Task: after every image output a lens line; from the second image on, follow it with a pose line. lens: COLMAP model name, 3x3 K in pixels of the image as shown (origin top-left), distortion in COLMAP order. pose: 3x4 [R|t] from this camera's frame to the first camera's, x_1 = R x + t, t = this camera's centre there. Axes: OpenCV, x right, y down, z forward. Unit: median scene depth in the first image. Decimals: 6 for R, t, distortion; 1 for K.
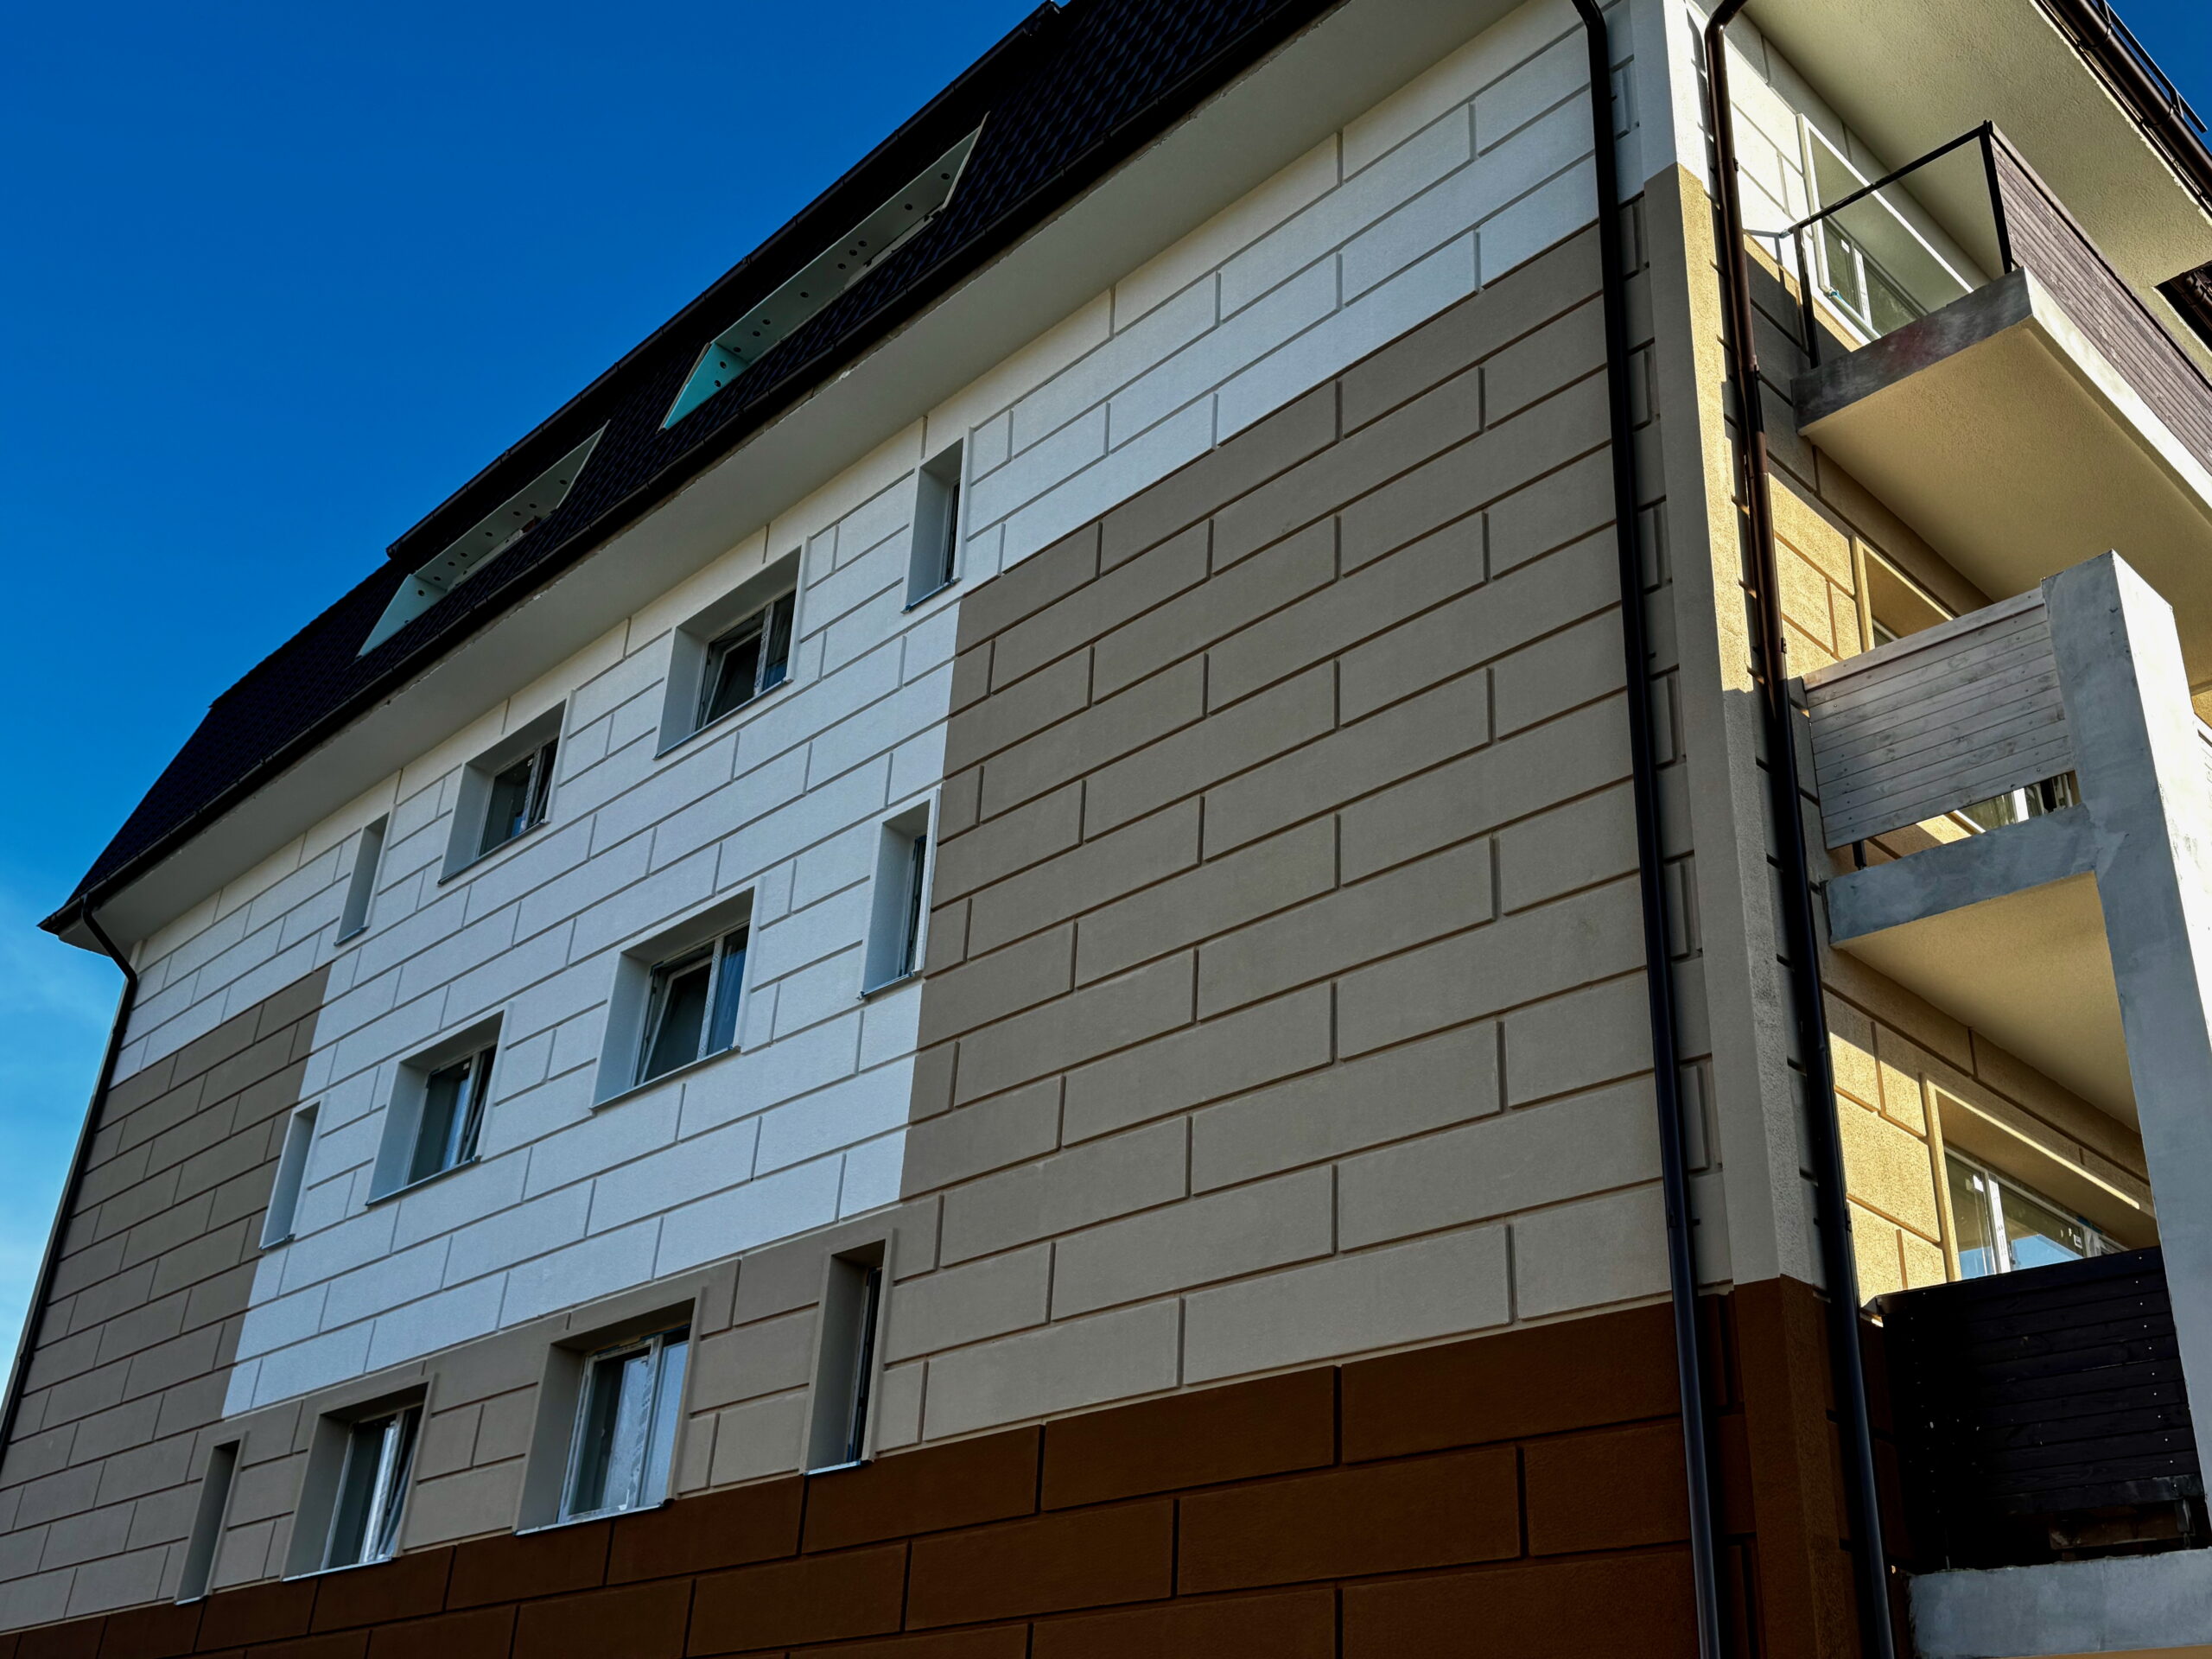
lens RADIAL K [[2208.4, 0, 1106.0], [0, 2208.4, 829.5], [0, 0, 1]] dist [0.210128, -0.513808]
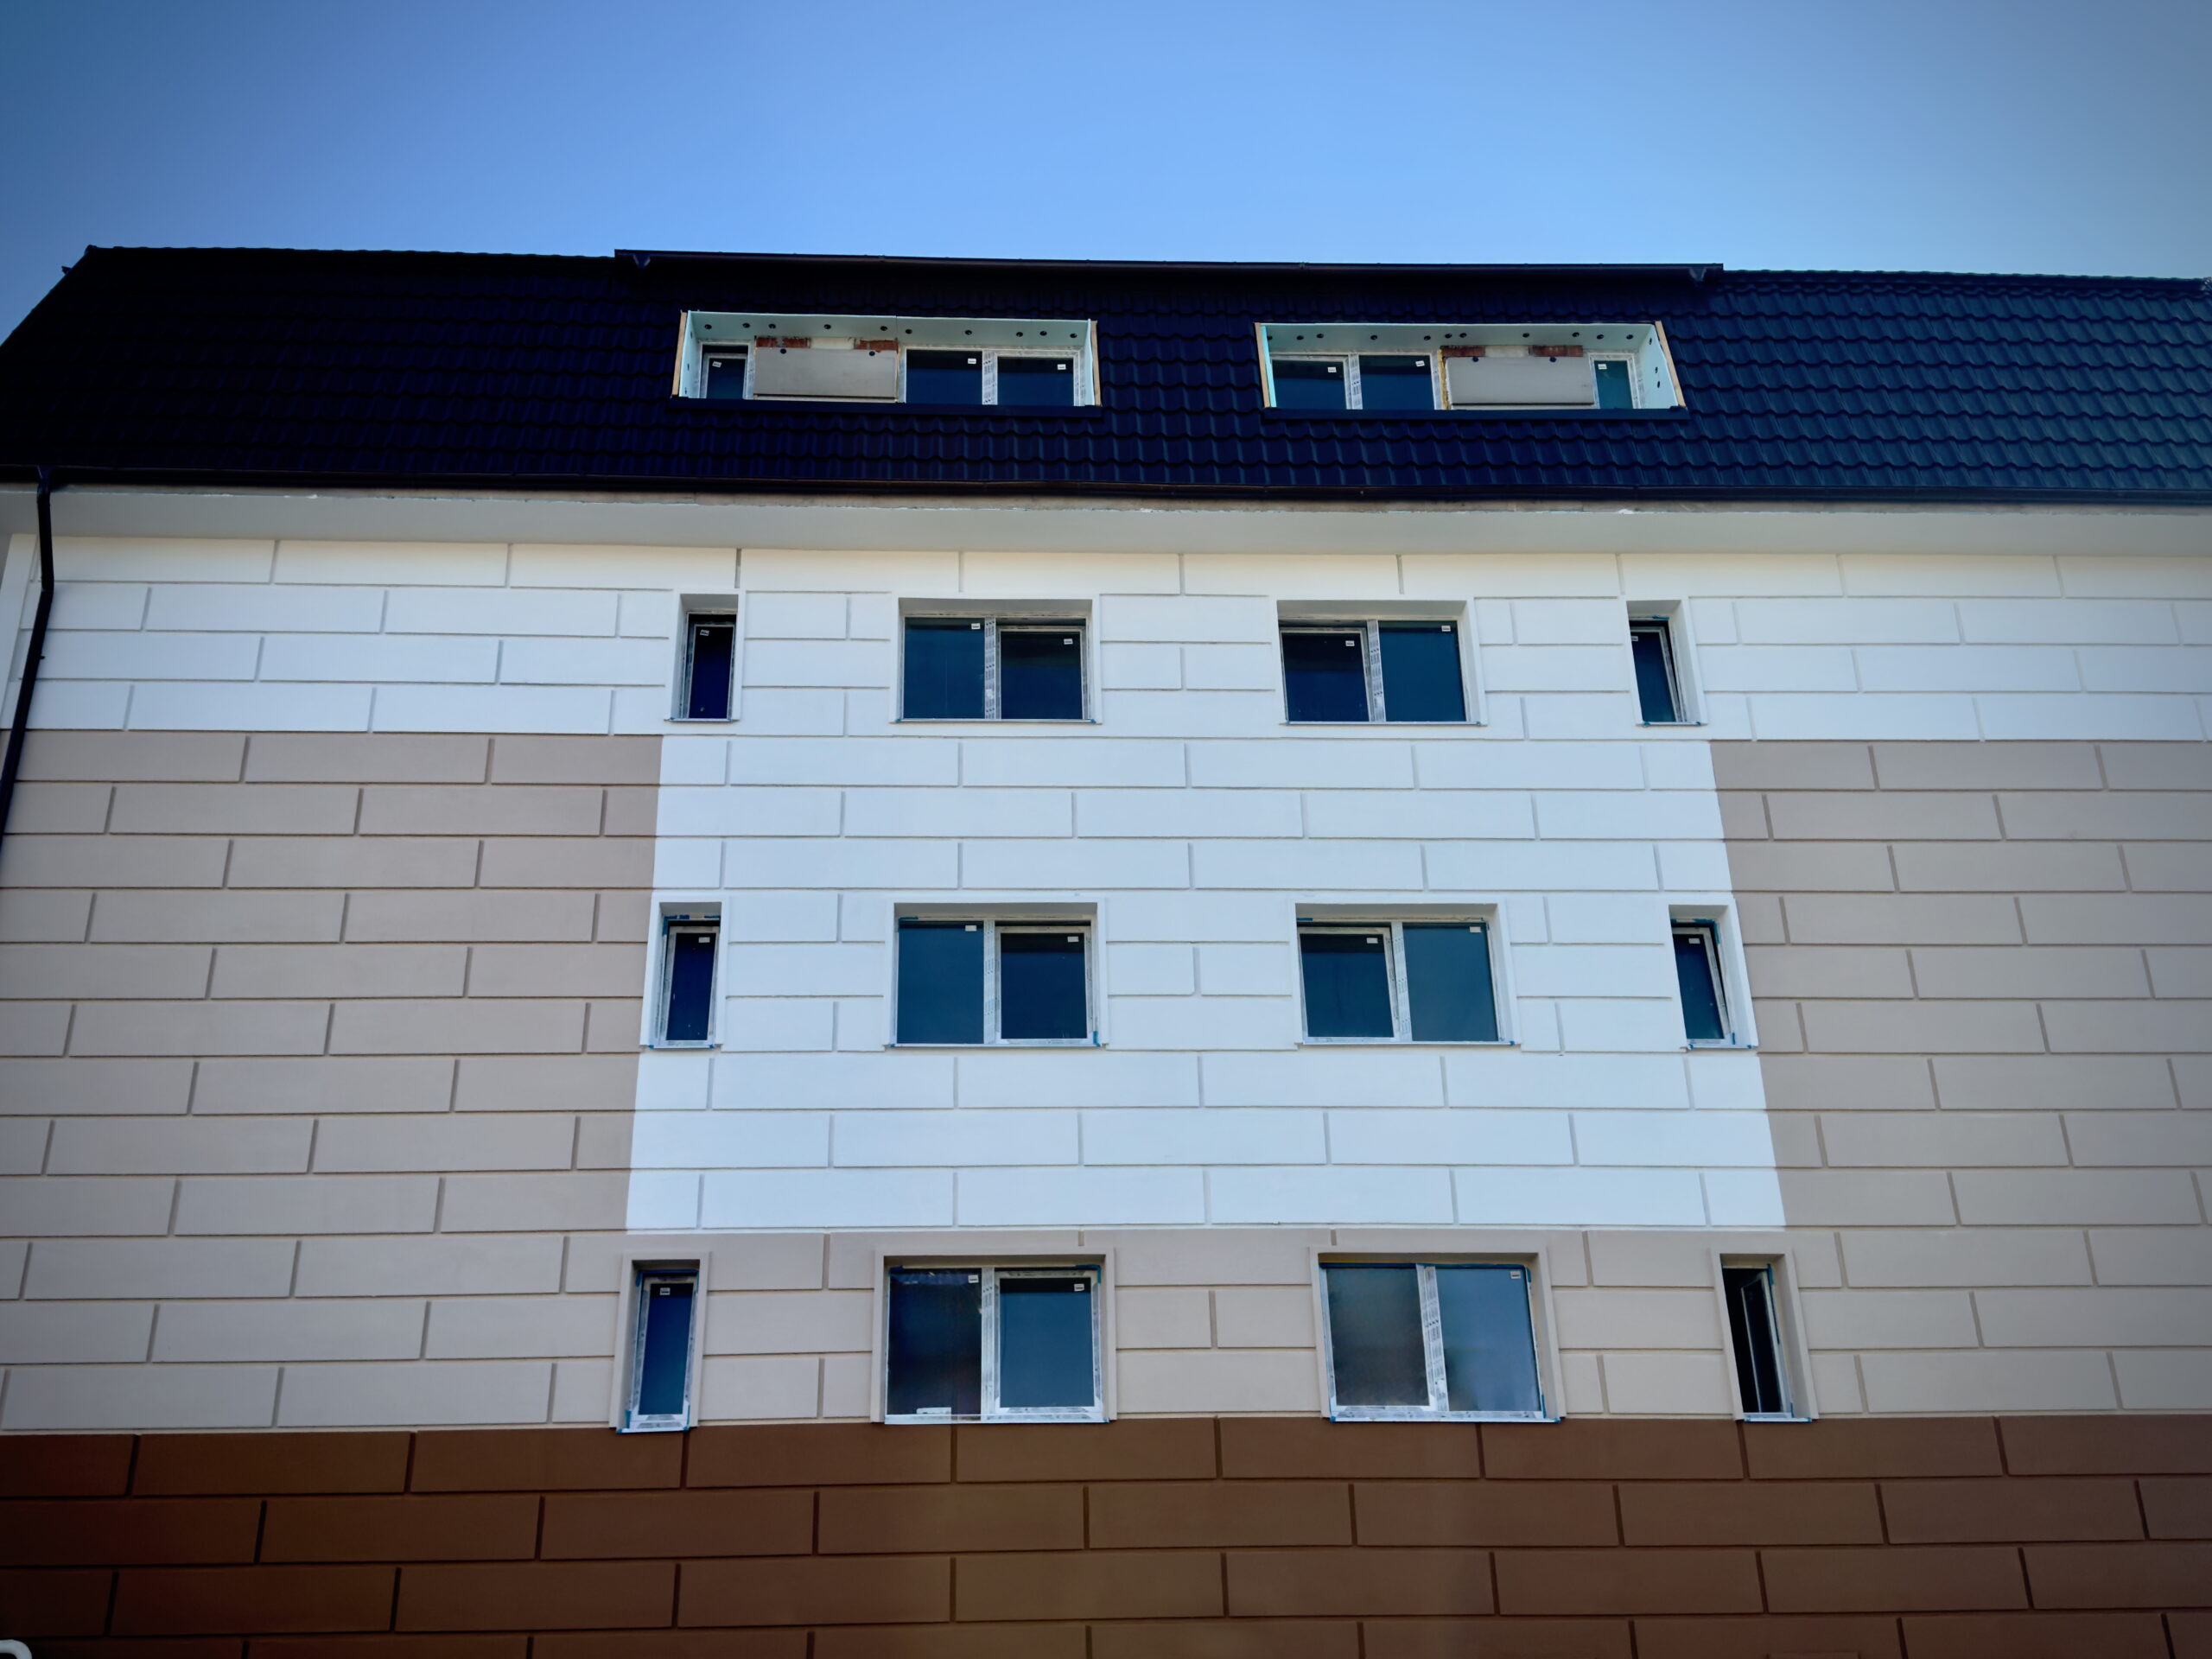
lens RADIAL K [[2208.4, 0, 1106.0], [0, 2208.4, 829.5], [0, 0, 1]] dist [0.210128, -0.513808]
pose [[0.654486, 0.265108, 0.708072, -1.251899], [-0.308336, 0.948684, -0.070194, 0.147208], [-0.690346, -0.172383, 0.702643, 0.343164]]
